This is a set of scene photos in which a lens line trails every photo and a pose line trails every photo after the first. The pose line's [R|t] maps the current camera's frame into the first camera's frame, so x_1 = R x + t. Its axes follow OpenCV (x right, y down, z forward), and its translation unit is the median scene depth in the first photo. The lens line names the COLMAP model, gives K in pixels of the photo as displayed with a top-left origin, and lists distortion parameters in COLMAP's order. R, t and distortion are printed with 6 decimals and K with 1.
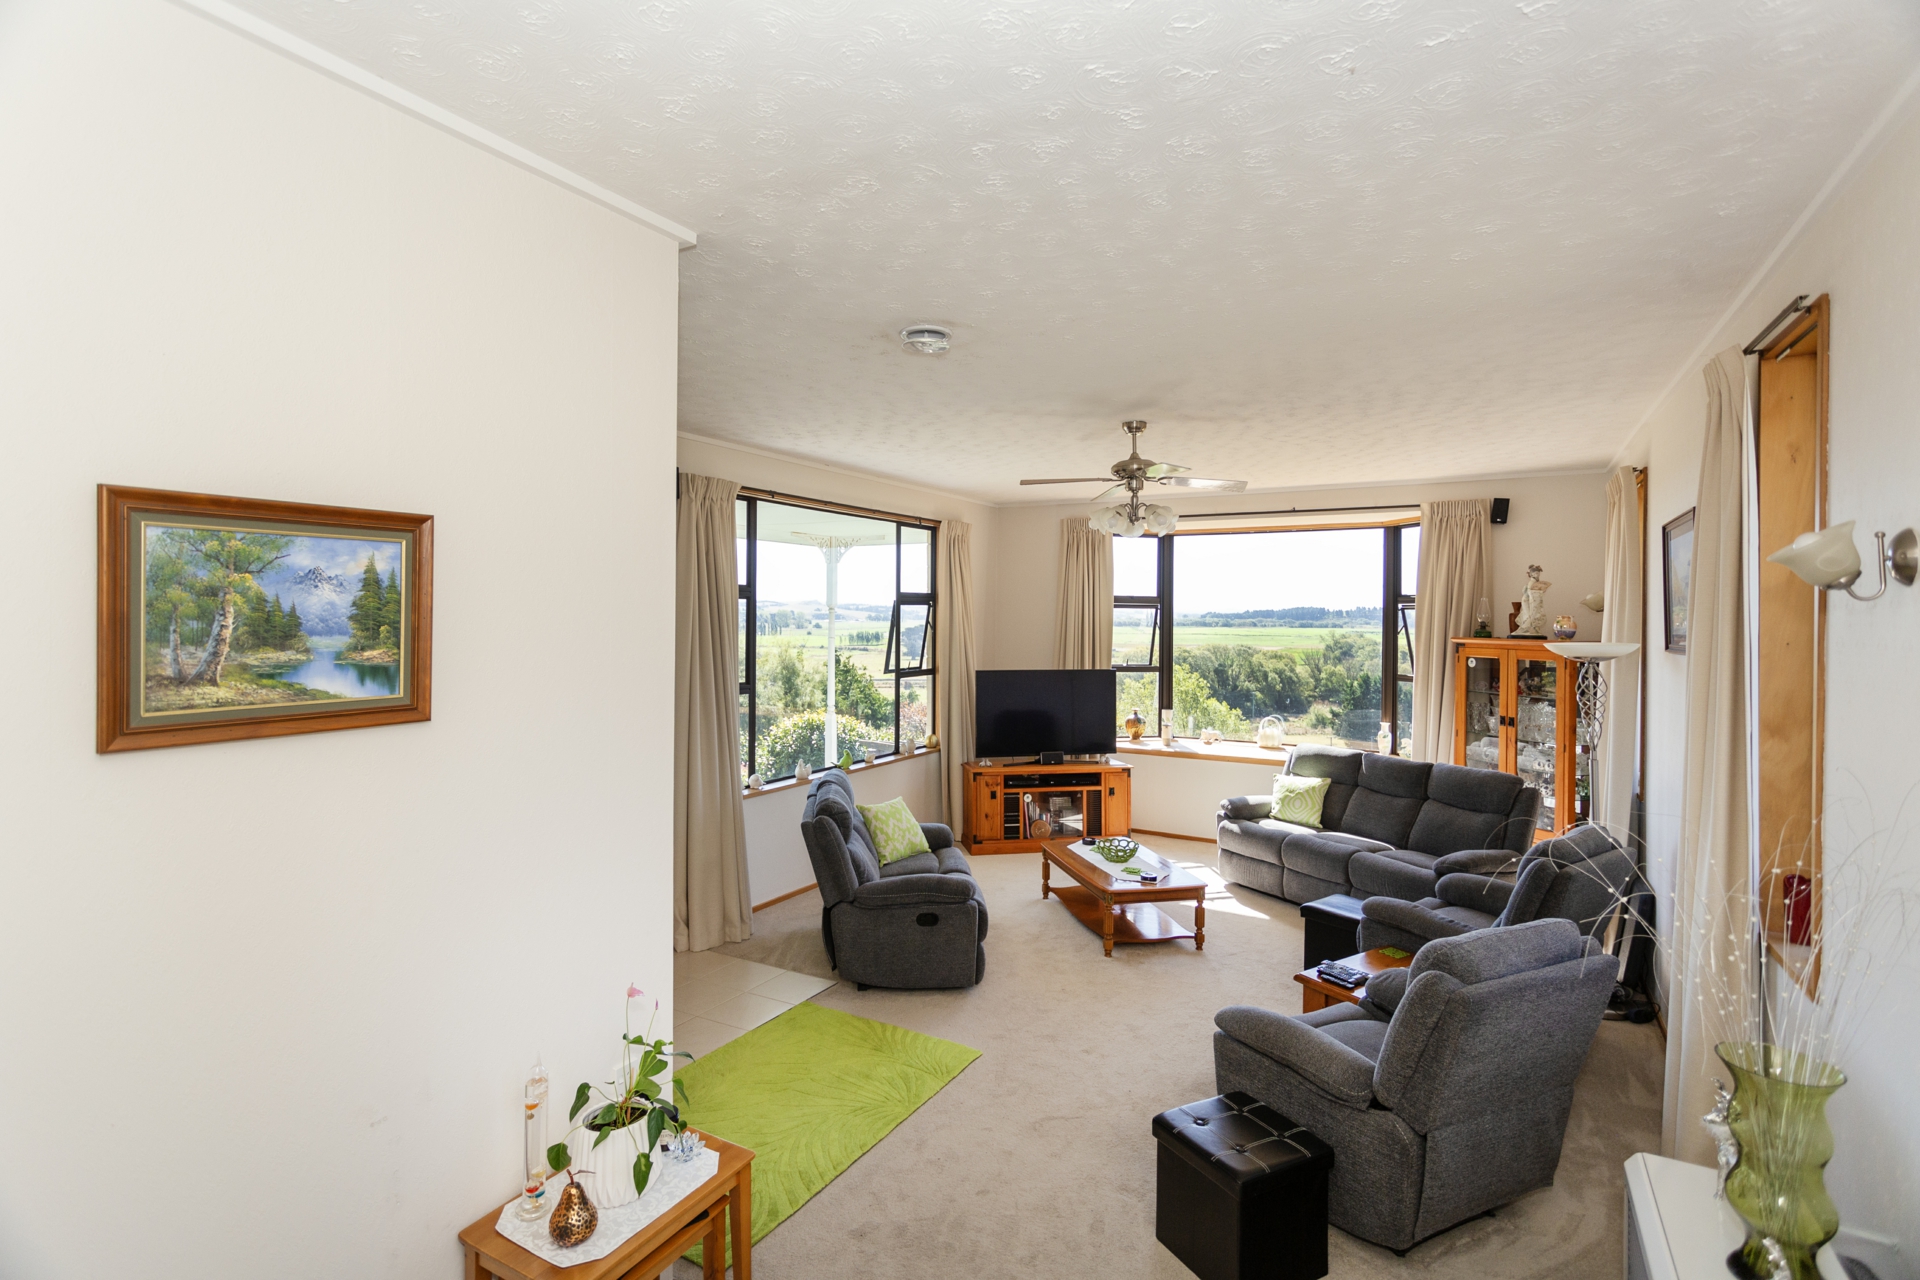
lens RADIAL K [[929.4, 0, 952.0], [0, 929.4, 629.0], [0, 0, 1]] dist [-0.005978, 0.000295]
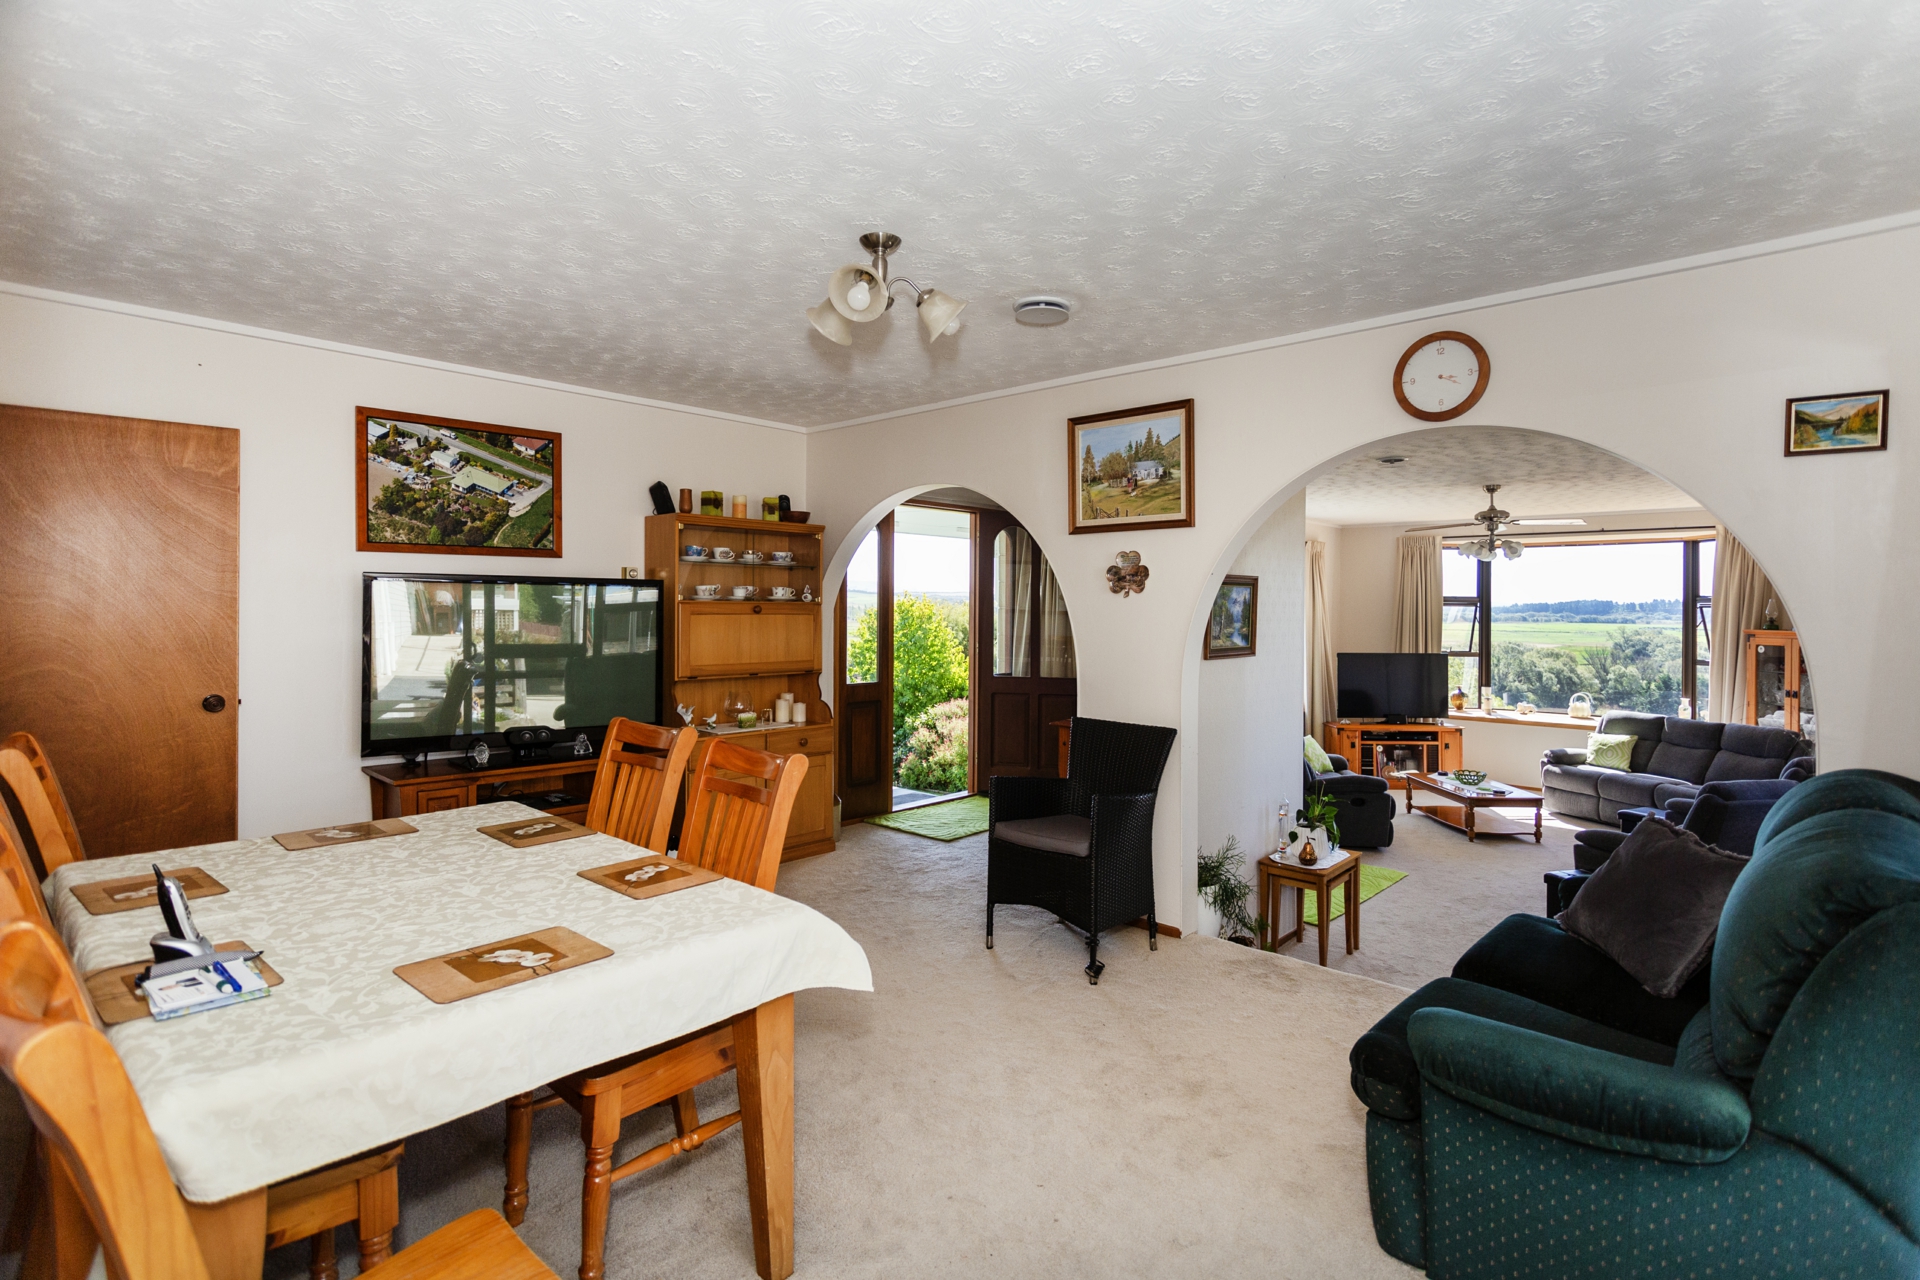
lens RADIAL K [[929.4, 0, 963.9], [0, 929.4, 610.9], [0, 0, 1]] dist [-0.005978, 0.000295]
pose [[0.973954, -0.000501, -0.226747, -0.200977], [-0.002521, 0.999912, -0.013037, 0.002564], [0.226733, 0.013269, 0.973867, -0.446533]]
